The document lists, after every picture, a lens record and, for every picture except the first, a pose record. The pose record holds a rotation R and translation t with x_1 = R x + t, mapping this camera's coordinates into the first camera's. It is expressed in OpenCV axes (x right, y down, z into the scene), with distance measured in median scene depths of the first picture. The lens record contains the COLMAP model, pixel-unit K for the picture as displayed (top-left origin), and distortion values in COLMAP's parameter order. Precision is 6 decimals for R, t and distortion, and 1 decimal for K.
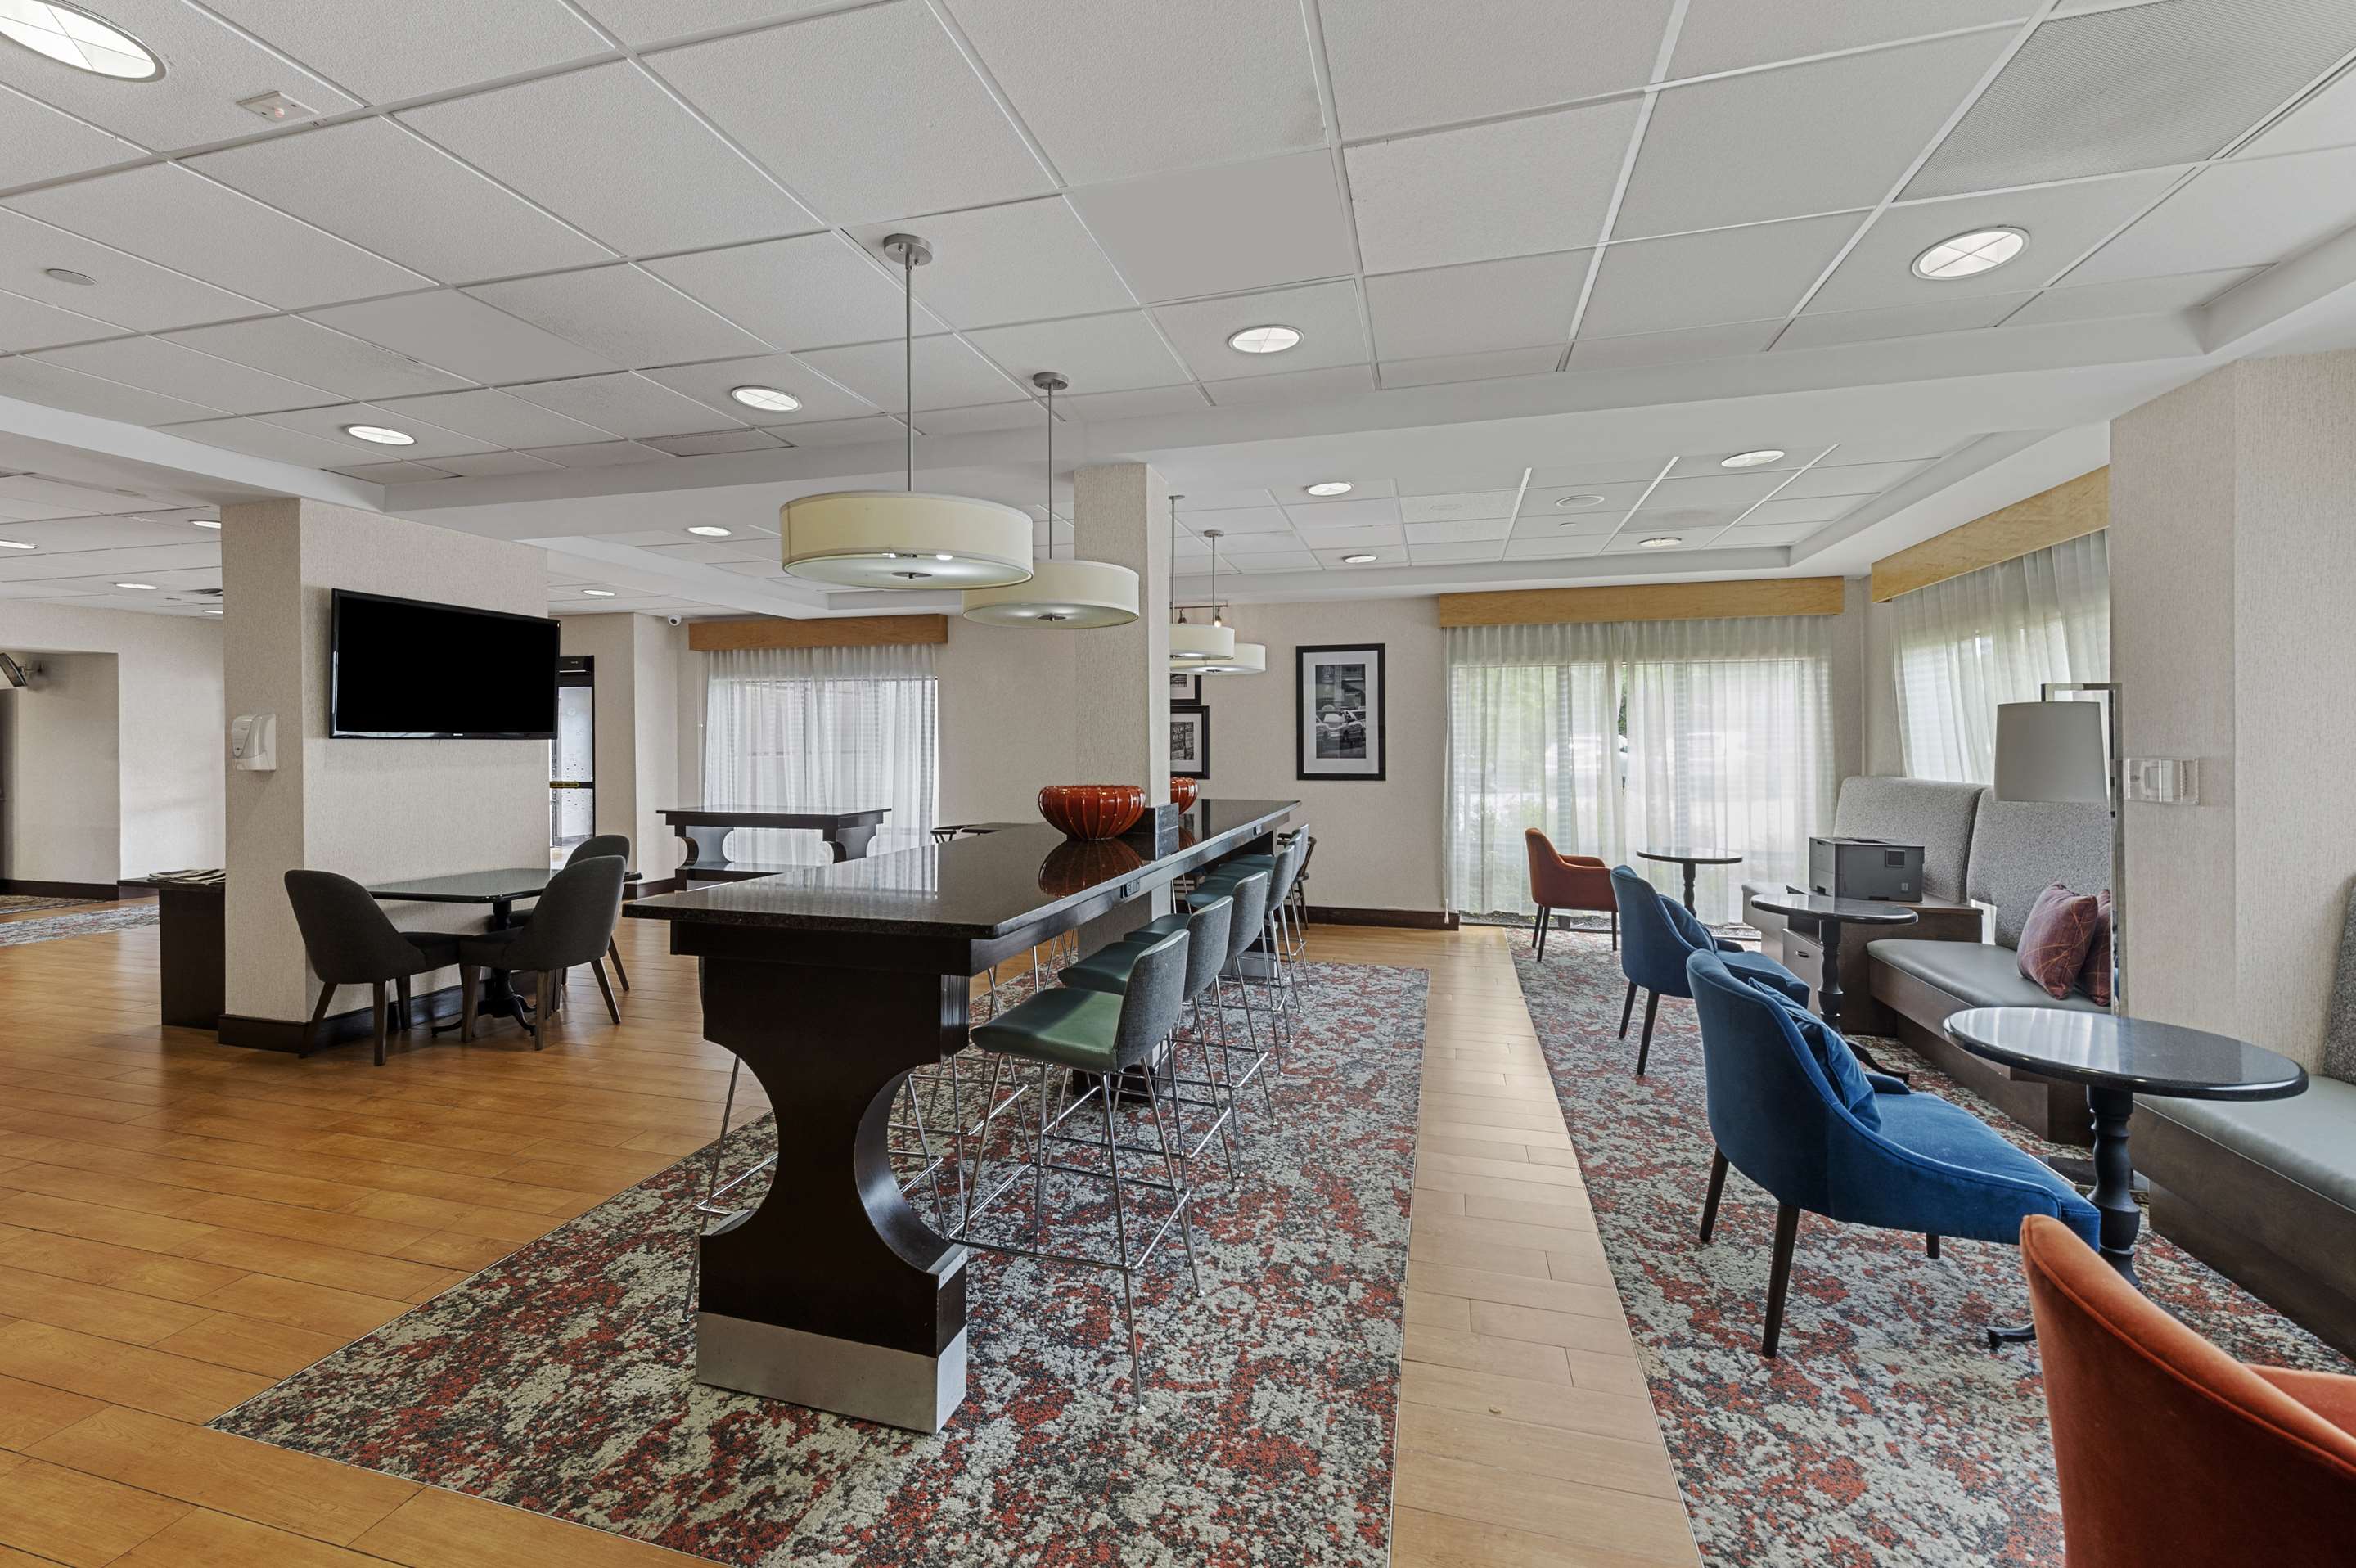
lens RADIAL K [[970.2, 0, 1170.9], [0, 970.2, 738.5], [0, 0, 1]] dist [0.014356, -0.000646]
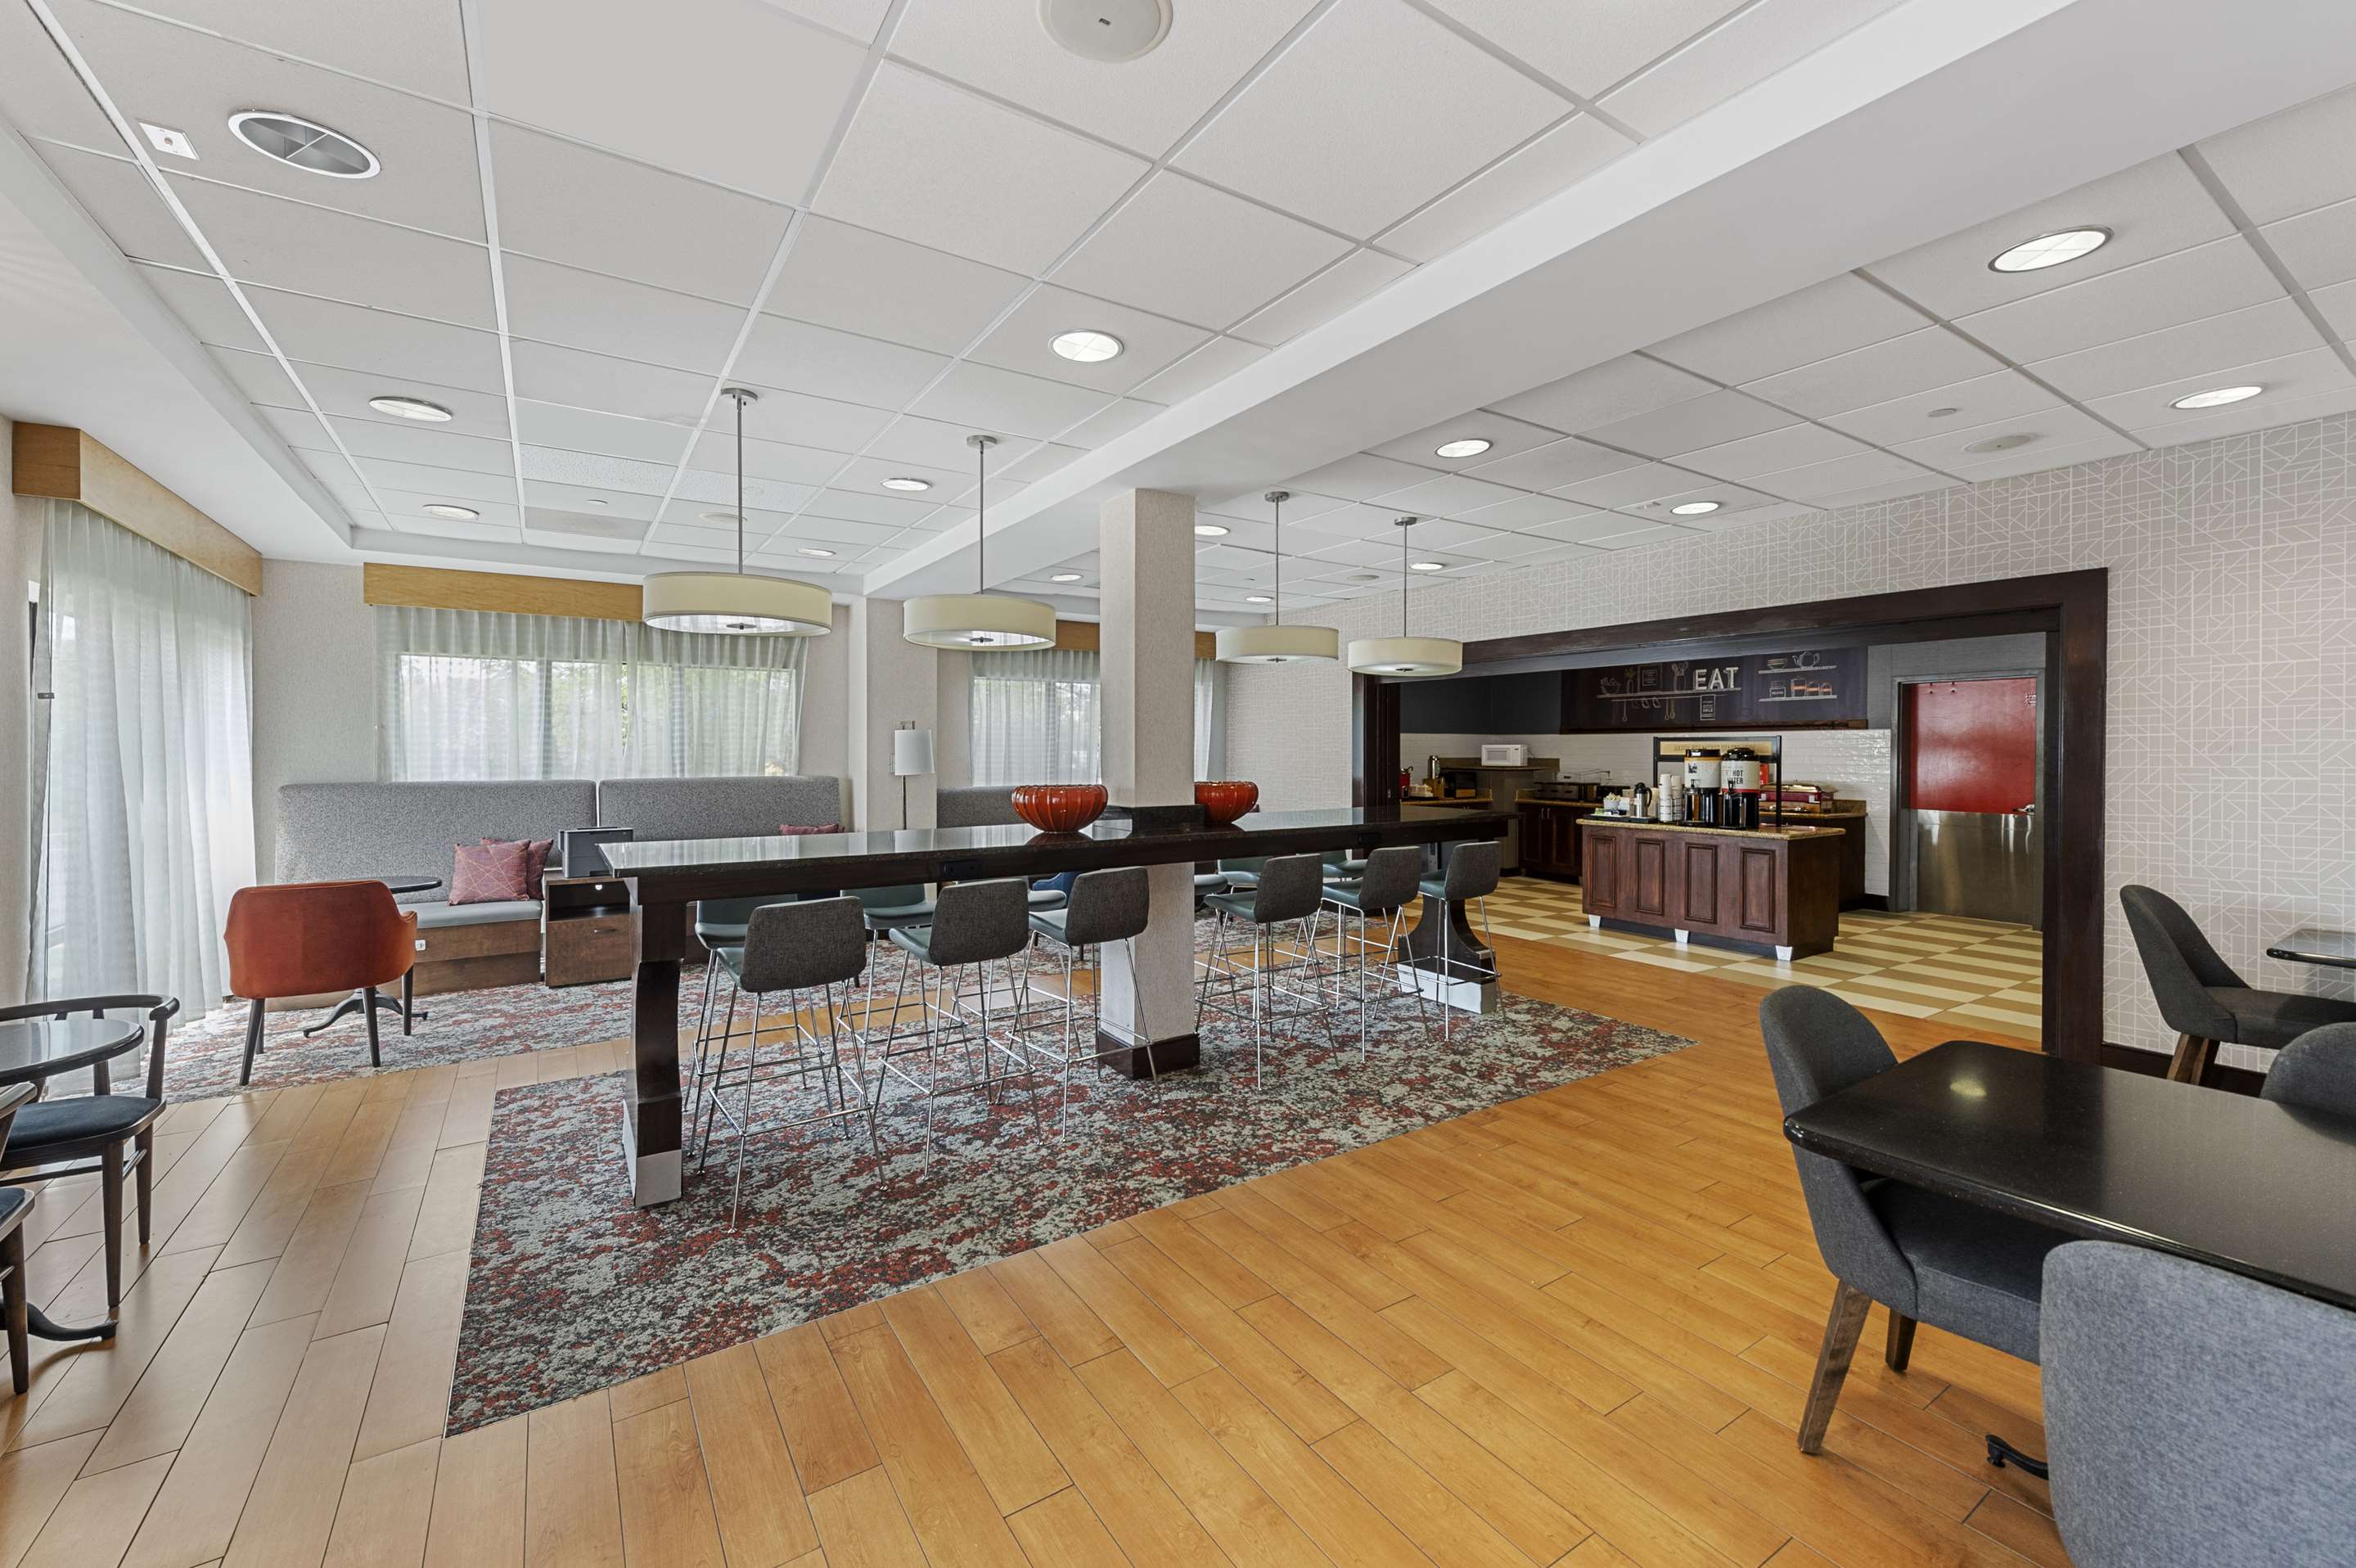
lens RADIAL K [[970.2, 0, 1171.1], [0, 970.2, 760.7], [0, 0, 1]] dist [0.014356, -0.000646]
pose [[-0.760906, -0.002387, 0.648858, -1.133166], [0.001710, 0.999982, 0.005684, 0.017591], [-0.648860, 0.005435, -0.760888, 2.652339]]
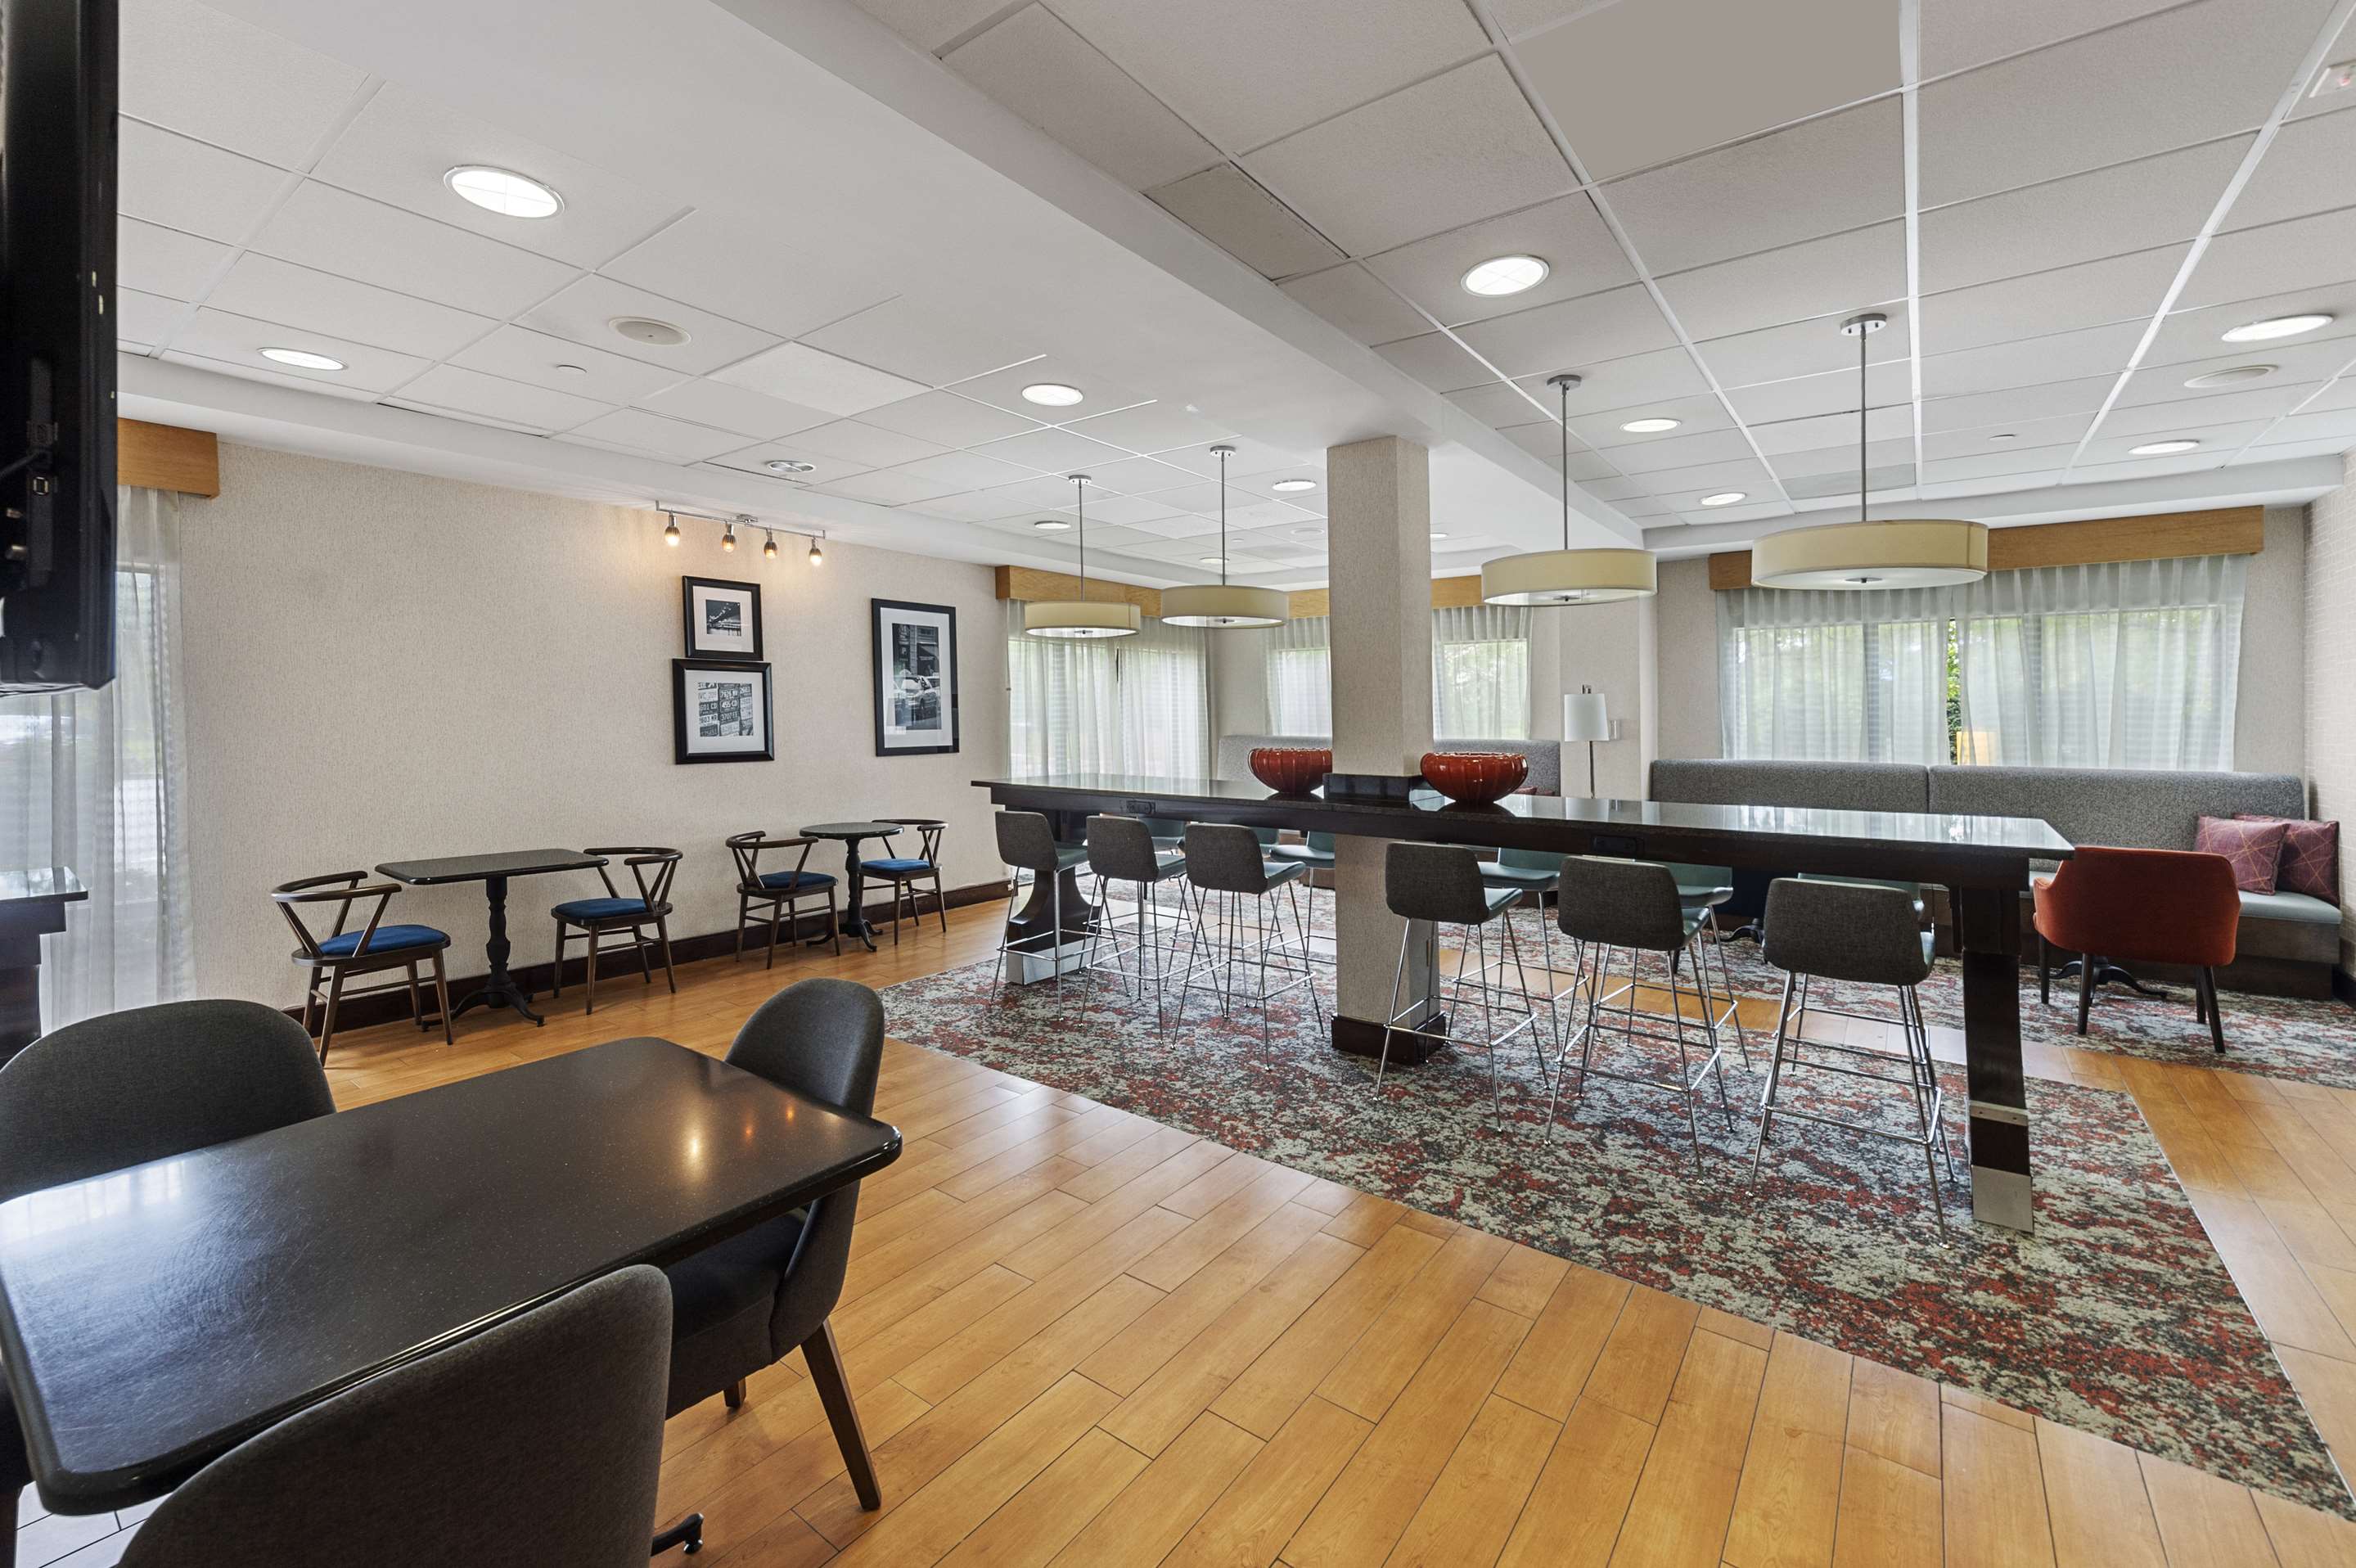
lens RADIAL K [[970.2, 0, 1187.5], [0, 970.2, 715.2], [0, 0, 1]] dist [0.014356, -0.000646]
pose [[0.349602, 0.000068, 0.936898, -1.595175], [-0.008486, 0.999959, 0.003094, 0.005496], [-0.936860, -0.009032, 0.349589, 1.239469]]
